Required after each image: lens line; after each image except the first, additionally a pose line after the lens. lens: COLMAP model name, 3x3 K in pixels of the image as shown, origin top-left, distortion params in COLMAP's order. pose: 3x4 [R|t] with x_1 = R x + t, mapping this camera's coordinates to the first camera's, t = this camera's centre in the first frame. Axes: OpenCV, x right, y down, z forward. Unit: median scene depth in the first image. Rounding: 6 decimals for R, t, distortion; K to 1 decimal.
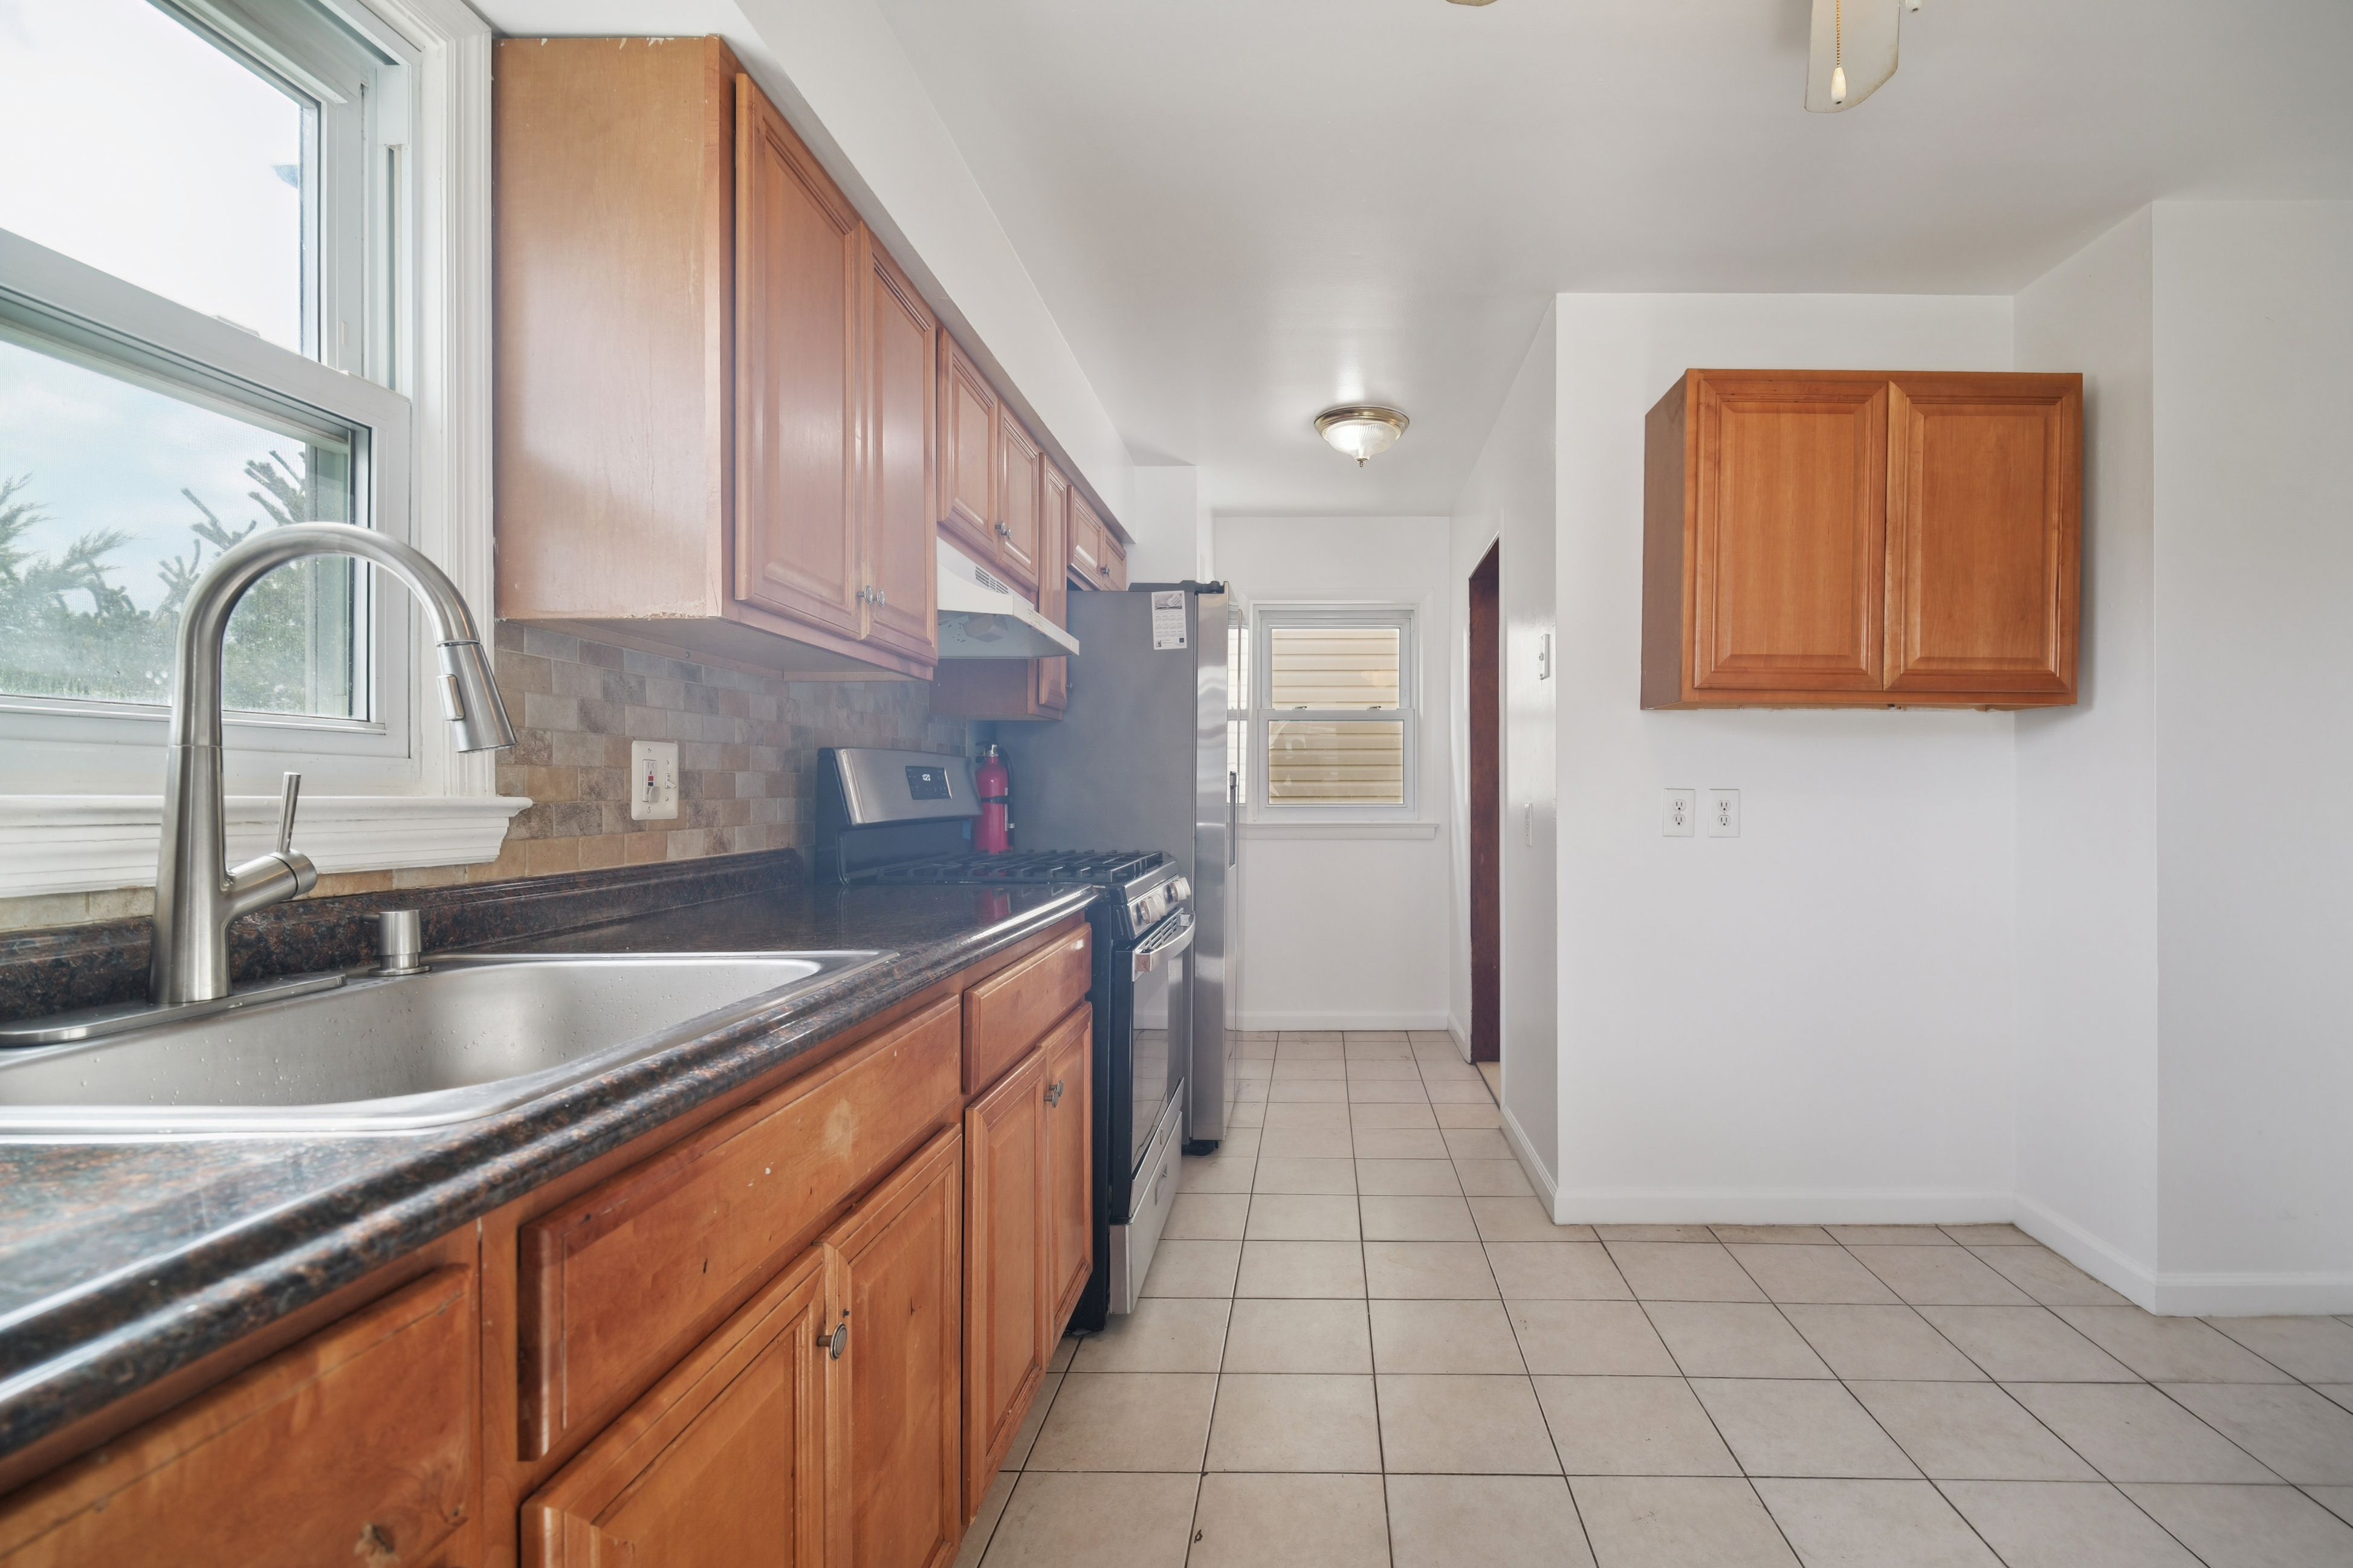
lens RADIAL K [[1048.5, 0, 1317.5], [0, 1048.5, 787.1], [0, 0, 1]] dist [-0.001722, -0.000492]
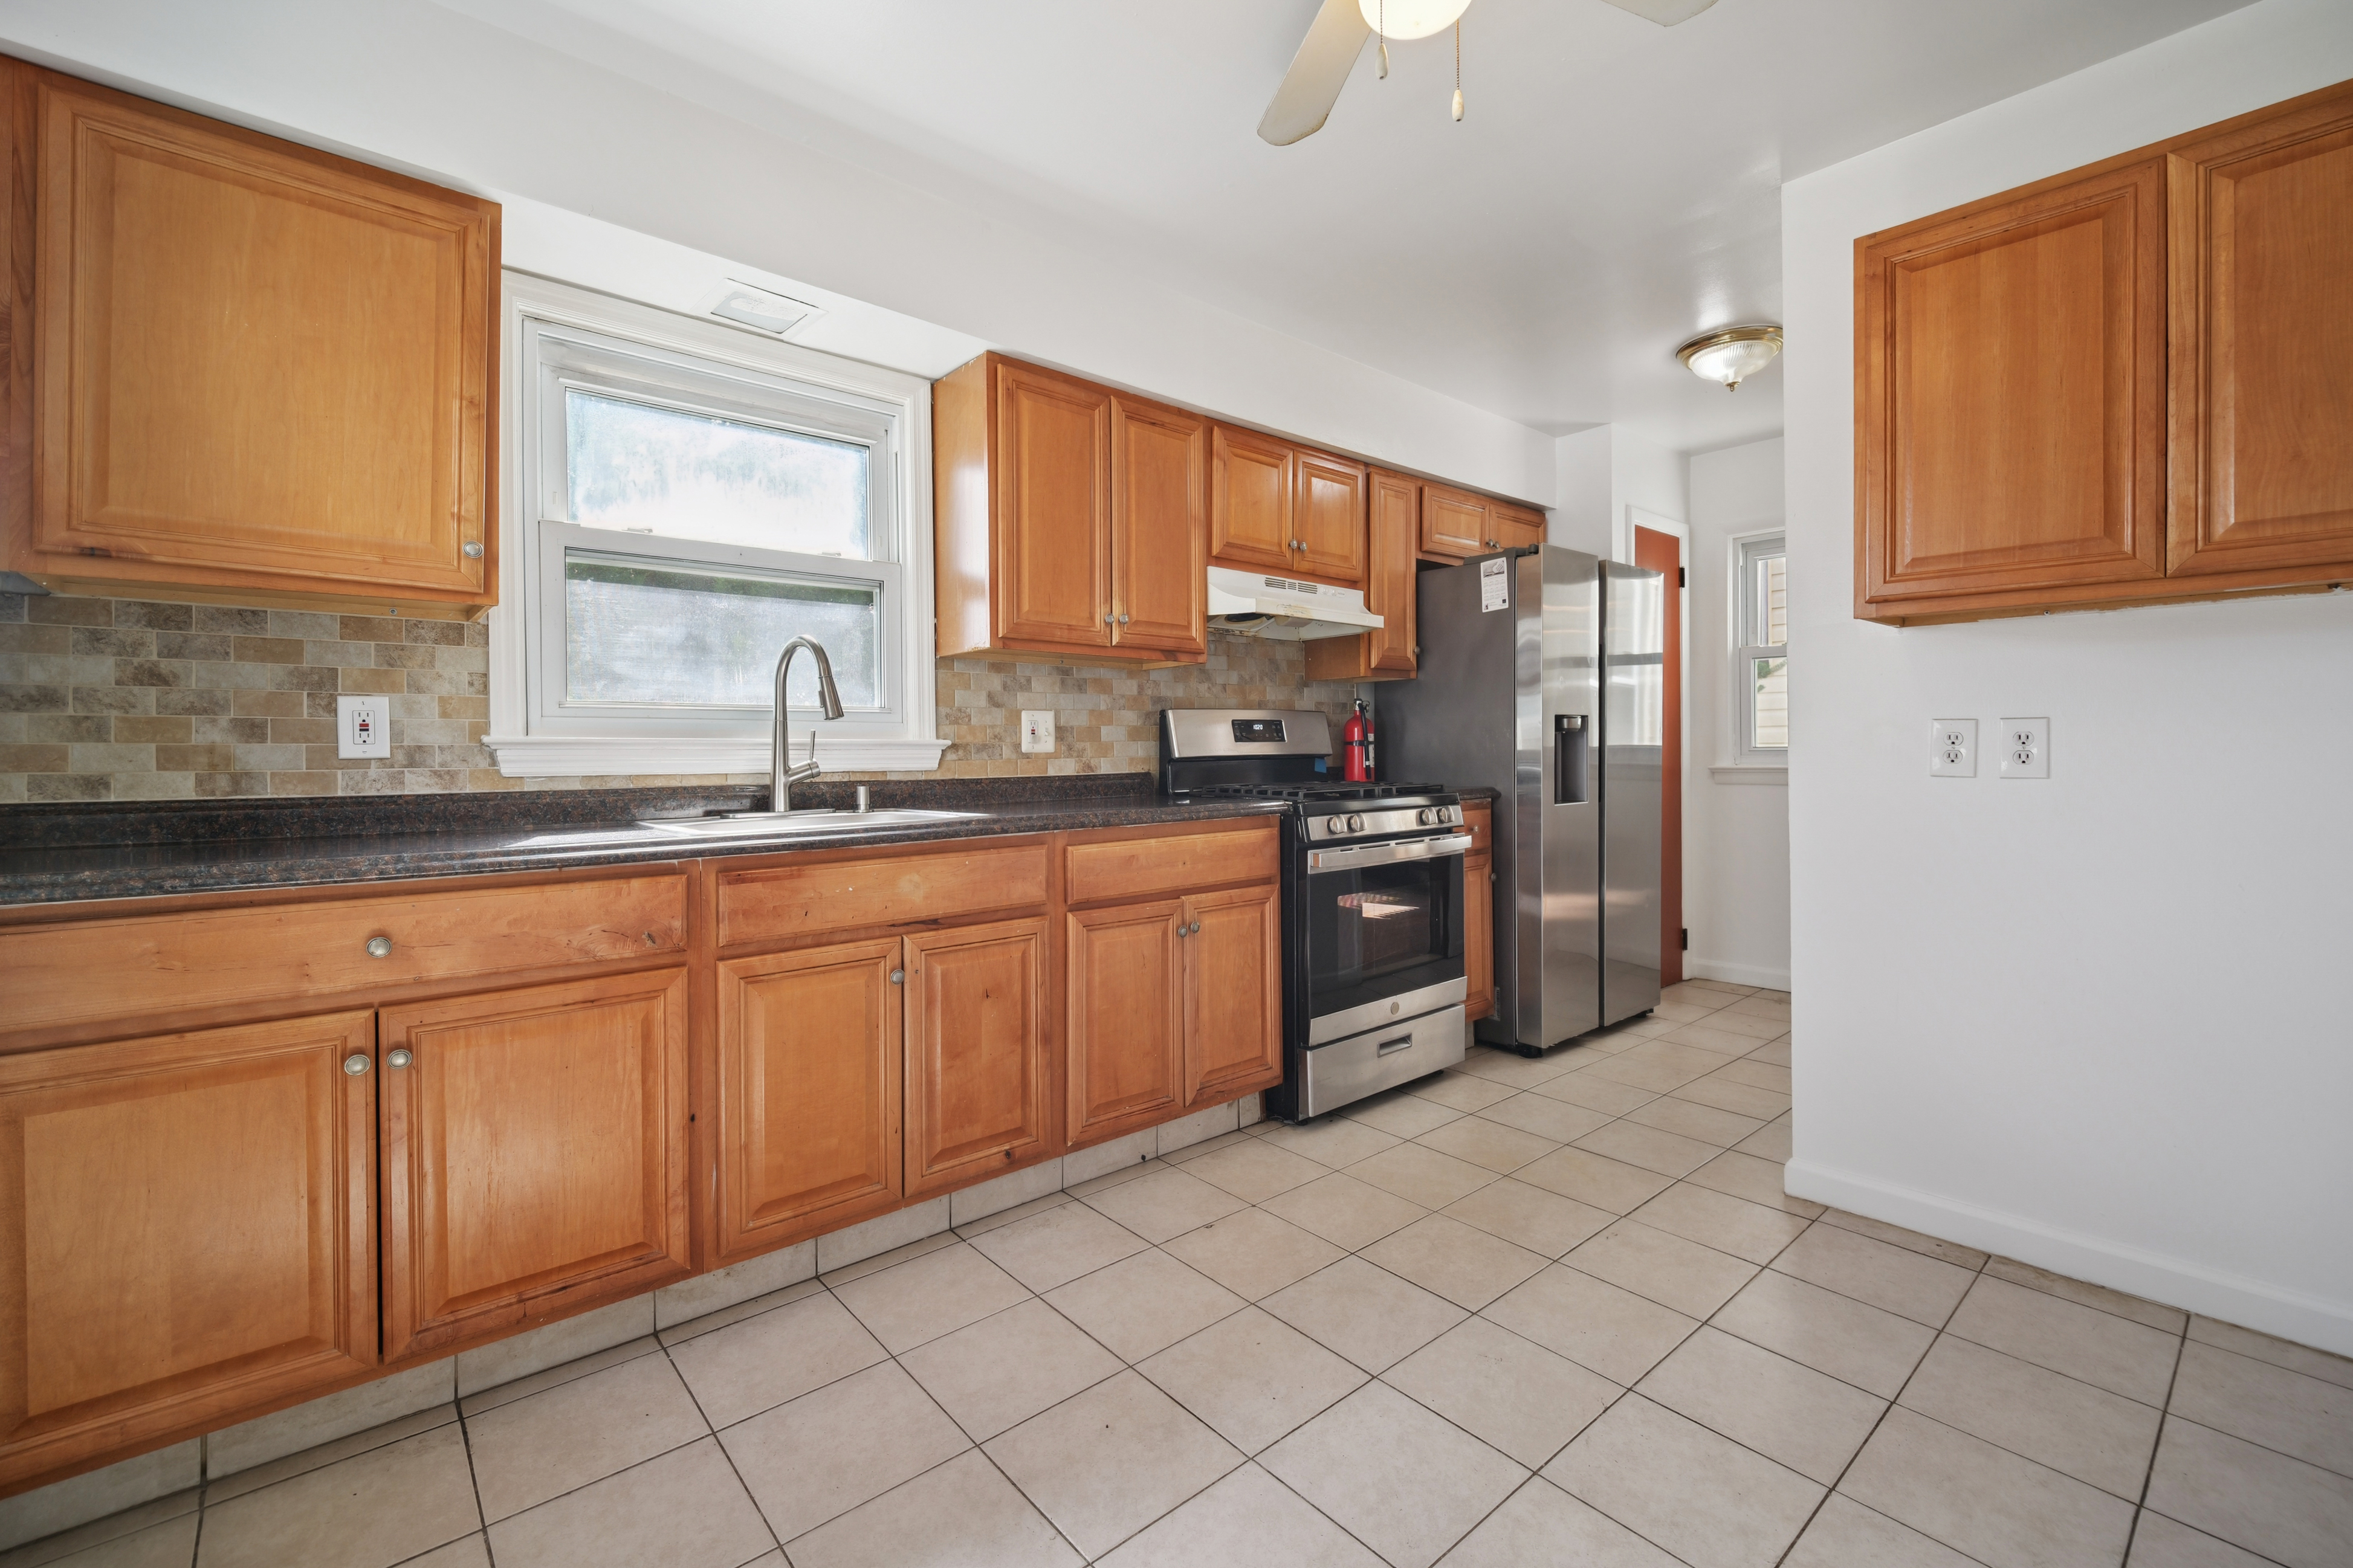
lens RADIAL K [[1000.9, 0, 1181.9], [0, 1000.9, 747.8], [0, 0, 1]] dist [0.021391, -0.016873]
pose [[0.654041, -0.007193, -0.756425, 0.790626], [0.014291, 0.999894, 0.002848, 0.019260], [0.756324, -0.012672, 0.654074, 0.028877]]
